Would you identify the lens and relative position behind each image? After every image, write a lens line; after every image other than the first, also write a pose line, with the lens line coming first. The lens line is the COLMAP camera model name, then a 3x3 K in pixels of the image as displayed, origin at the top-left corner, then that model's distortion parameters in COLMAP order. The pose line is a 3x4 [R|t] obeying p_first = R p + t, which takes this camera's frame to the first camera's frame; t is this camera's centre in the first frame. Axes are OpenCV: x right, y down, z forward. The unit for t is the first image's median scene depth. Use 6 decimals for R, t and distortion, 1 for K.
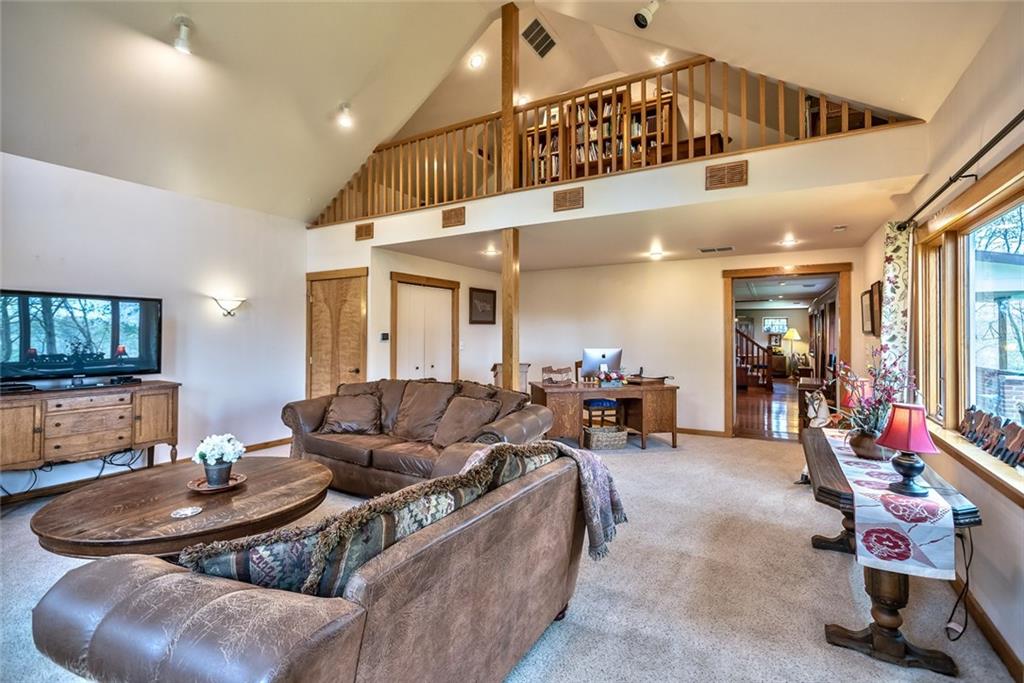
lens RADIAL K [[469.8, 0, 501.5], [0, 469.8, 335.4], [0, 0, 1]] dist [-0.005182, 0.000126]
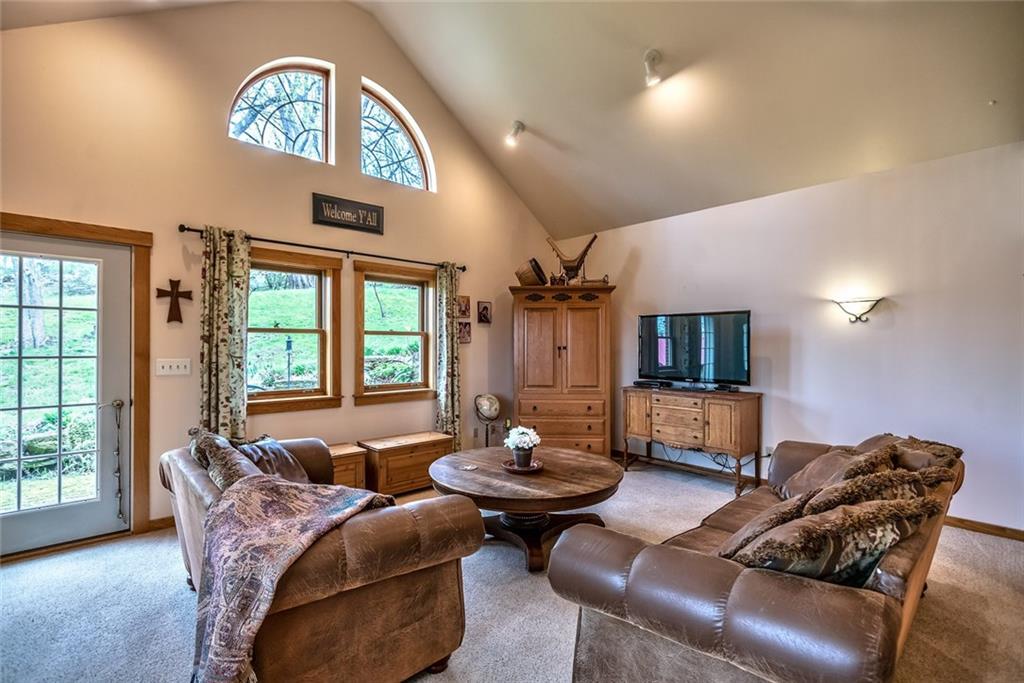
lens RADIAL K [[469.8, 0, 517.6], [0, 469.8, 347.0], [0, 0, 1]] dist [-0.005182, 0.000126]
pose [[-0.268893, 0.001960, -0.963168, 0.401635], [-0.002717, 0.999992, 0.002794, -0.002495], [0.963166, 0.003368, -0.268886, 0.885345]]
